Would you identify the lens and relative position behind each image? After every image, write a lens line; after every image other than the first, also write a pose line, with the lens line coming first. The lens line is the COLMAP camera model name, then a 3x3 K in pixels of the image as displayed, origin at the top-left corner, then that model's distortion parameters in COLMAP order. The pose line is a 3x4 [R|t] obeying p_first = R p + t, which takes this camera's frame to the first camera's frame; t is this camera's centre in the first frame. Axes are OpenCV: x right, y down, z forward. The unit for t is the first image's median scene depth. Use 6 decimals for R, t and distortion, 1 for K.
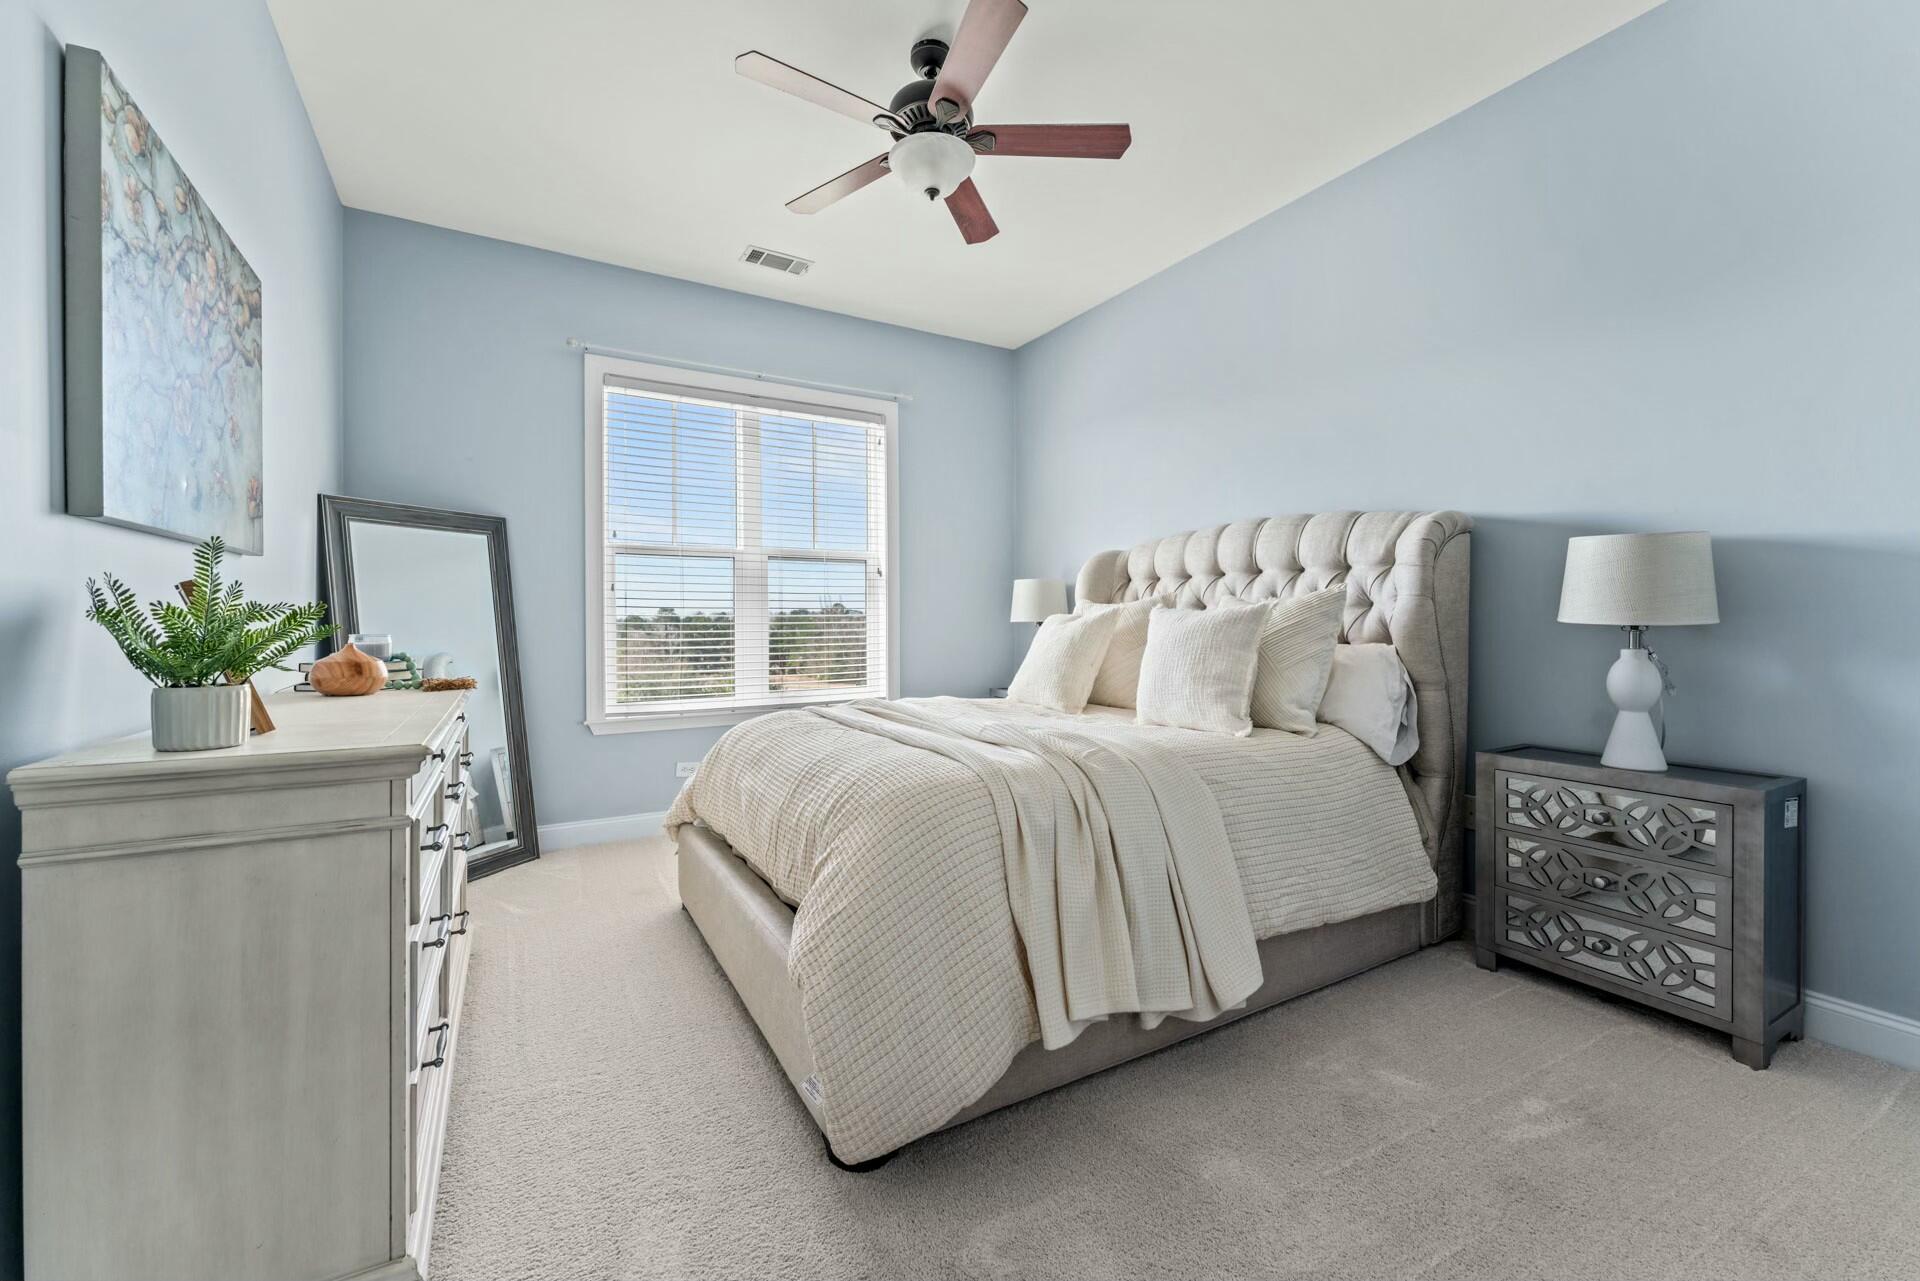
lens RADIAL K [[773.8, 0, 960.0], [0, 773.8, 640.5], [0, 0, 1]] dist [0.000821, -0.000042]
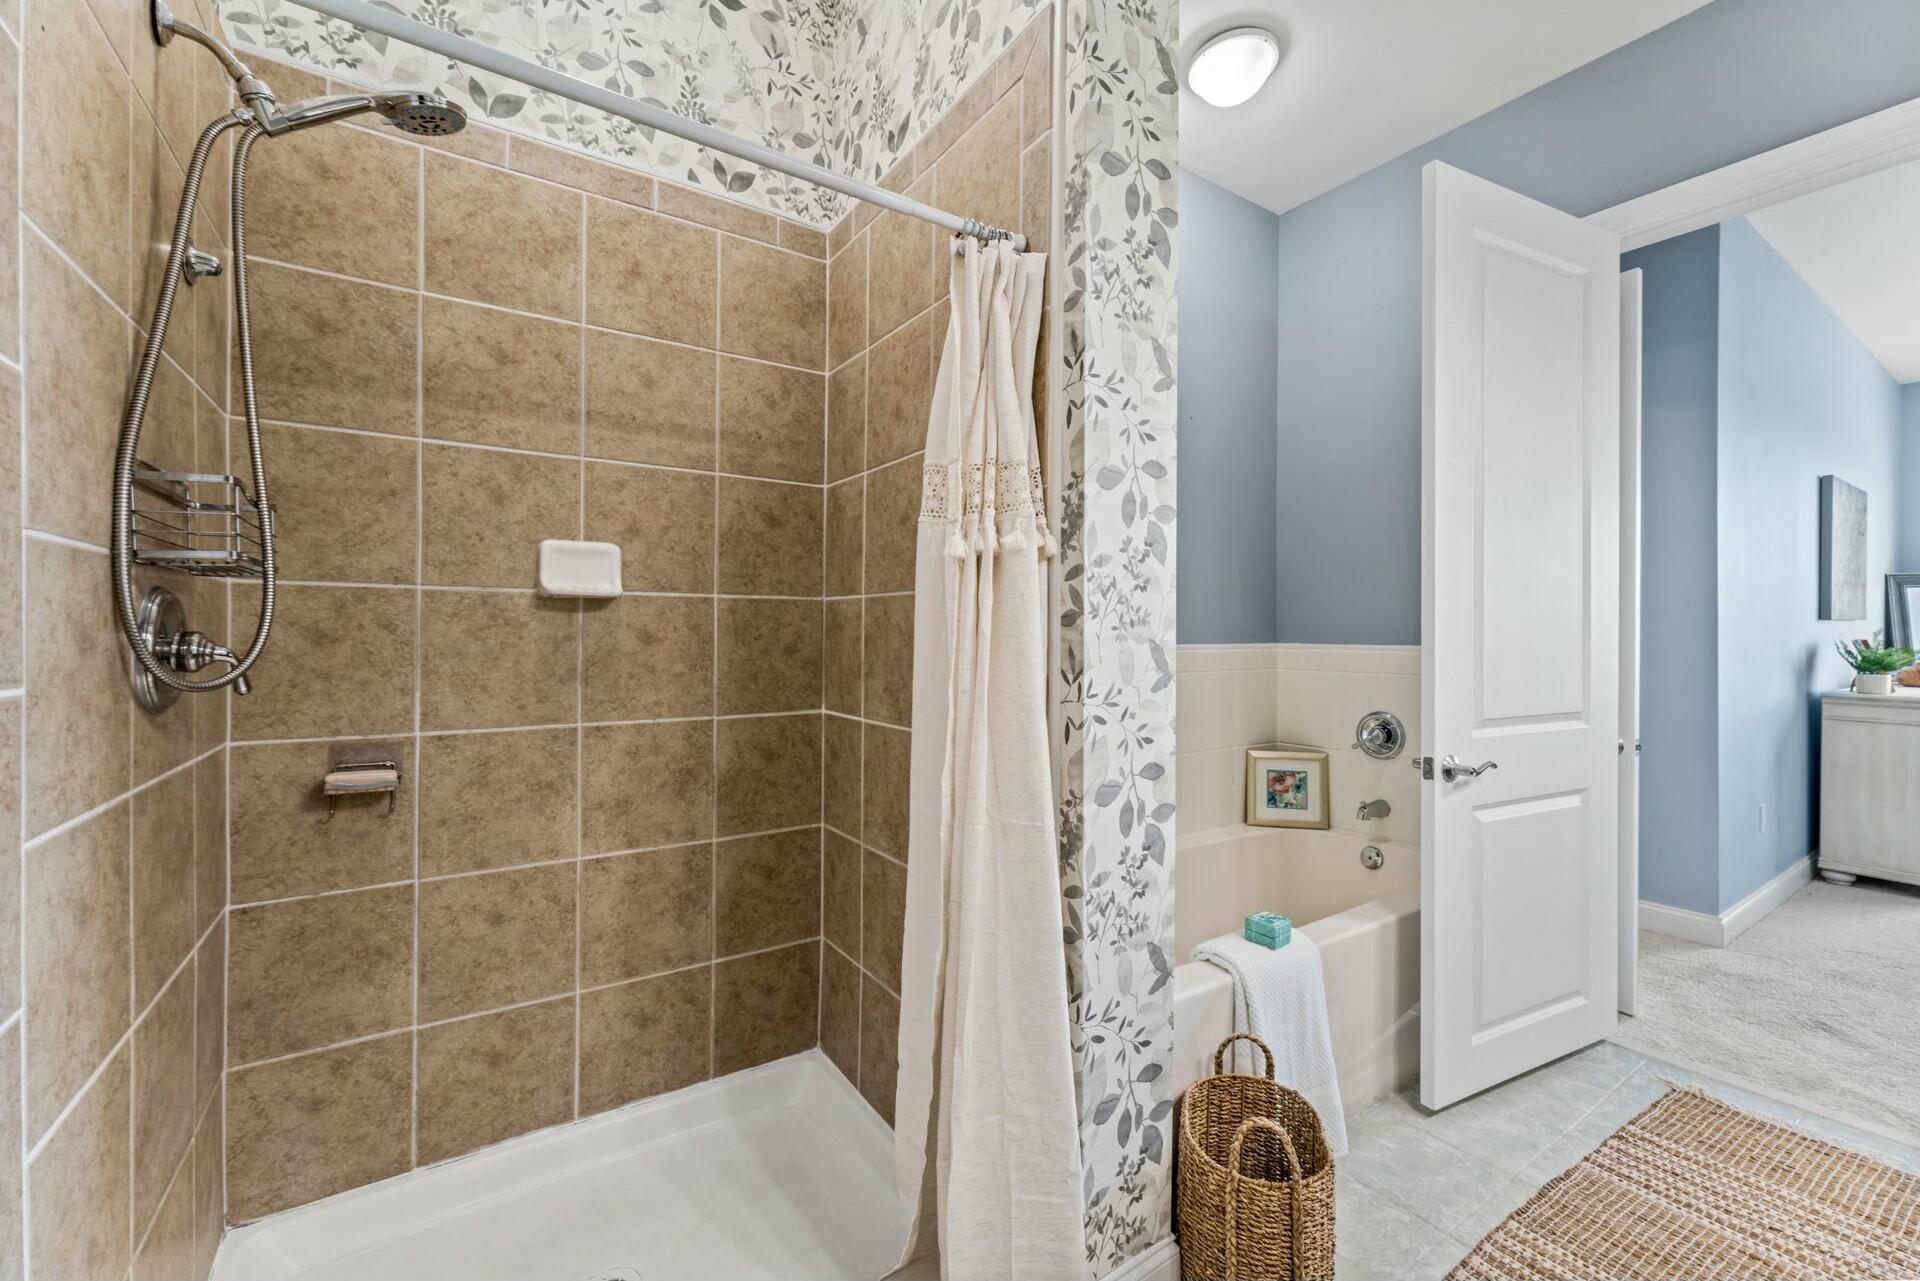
lens RADIAL K [[773.8, 0, 960.0], [0, 773.8, 640.5], [0, 0, 1]] dist [0.000821, -0.000042]
pose [[0.059367, 0.004038, -0.998228, 1.874155], [-0.015249, 0.999879, 0.003137, -0.028646], [0.998120, 0.015036, 0.059421, -2.793089]]
